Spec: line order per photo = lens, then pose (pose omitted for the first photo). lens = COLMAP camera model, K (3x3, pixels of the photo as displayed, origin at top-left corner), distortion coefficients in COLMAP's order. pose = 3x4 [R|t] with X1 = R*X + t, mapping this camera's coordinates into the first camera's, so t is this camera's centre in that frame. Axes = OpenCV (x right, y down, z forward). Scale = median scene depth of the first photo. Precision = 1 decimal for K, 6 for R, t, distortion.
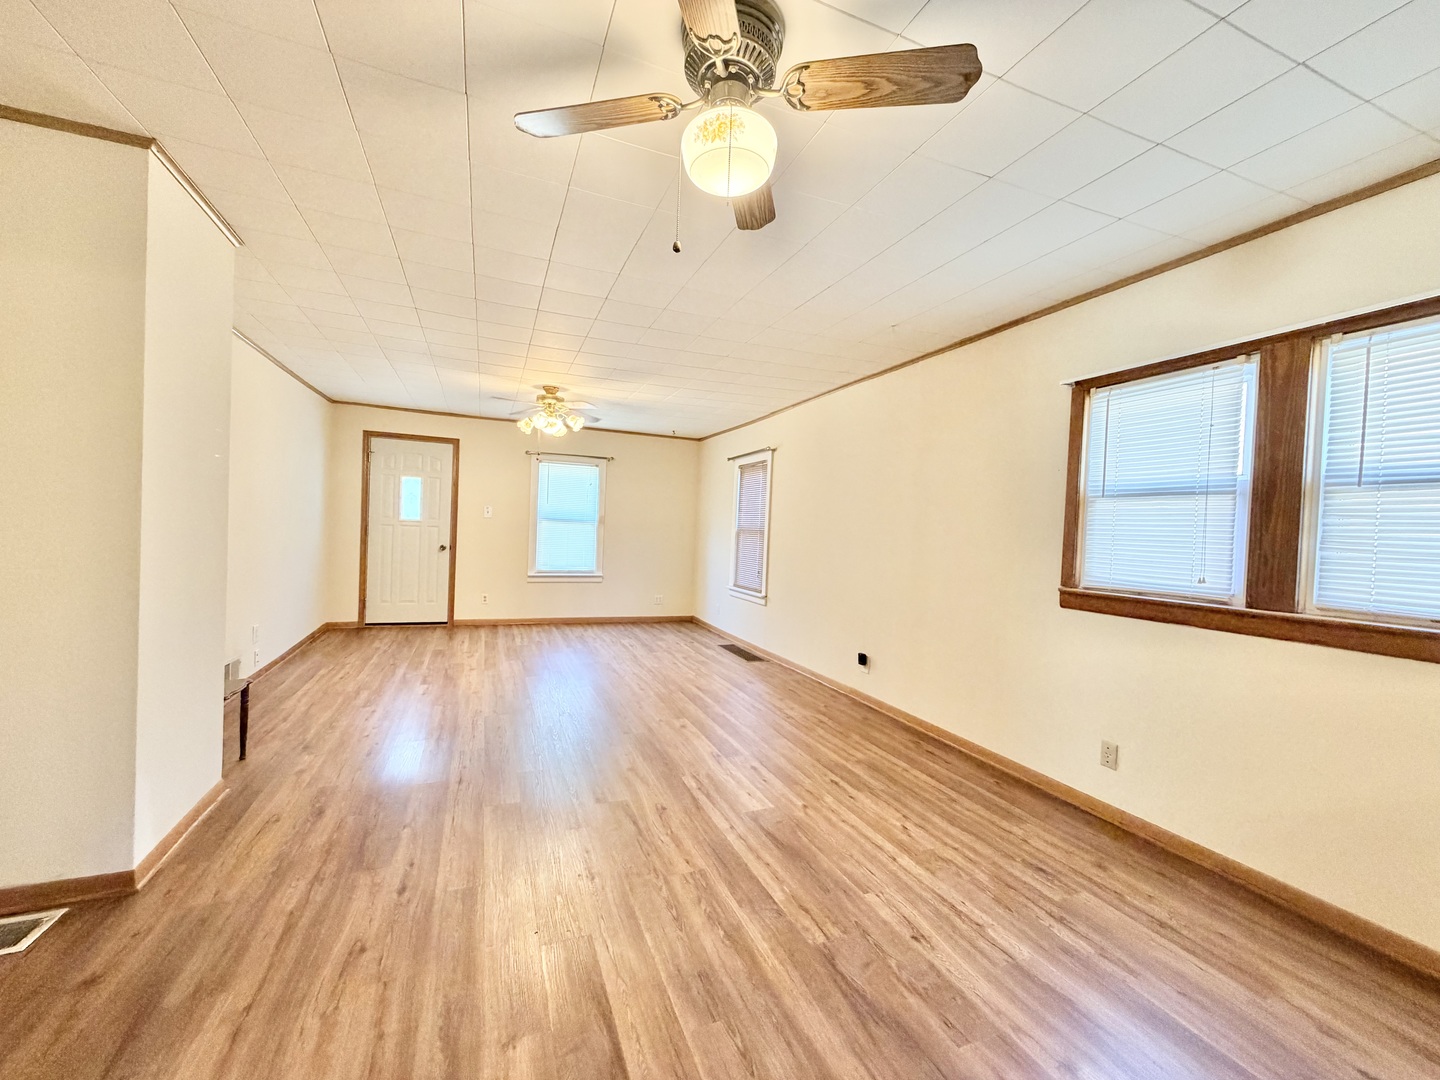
lens RADIAL K [[573.4, 0, 715.7], [0, 573.4, 540.6], [0, 0, 1]] dist [-0.000558, 0.000036]
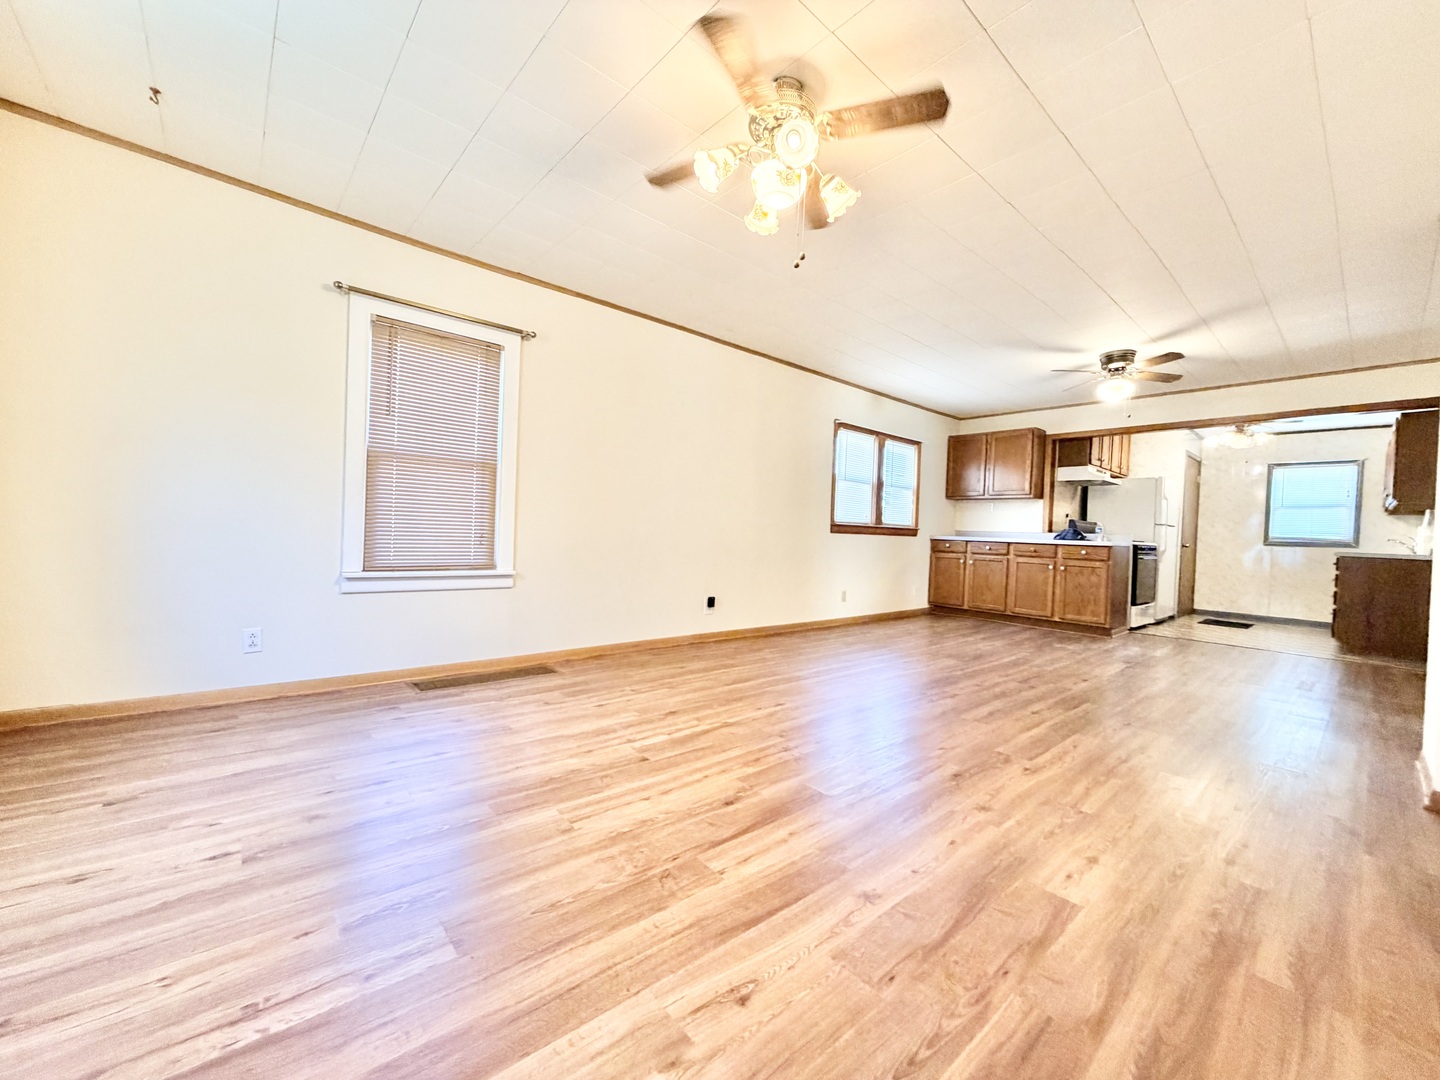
lens RADIAL K [[573.4, 0, 715.7], [0, 573.4, 540.6], [0, 0, 1]] dist [-0.000558, 0.000036]
pose [[-0.323657, -0.066811, 0.943813, -0.891084], [-0.033682, 0.997685, 0.059074, 0.029246], [-0.945575, -0.012670, -0.325158, 1.562532]]
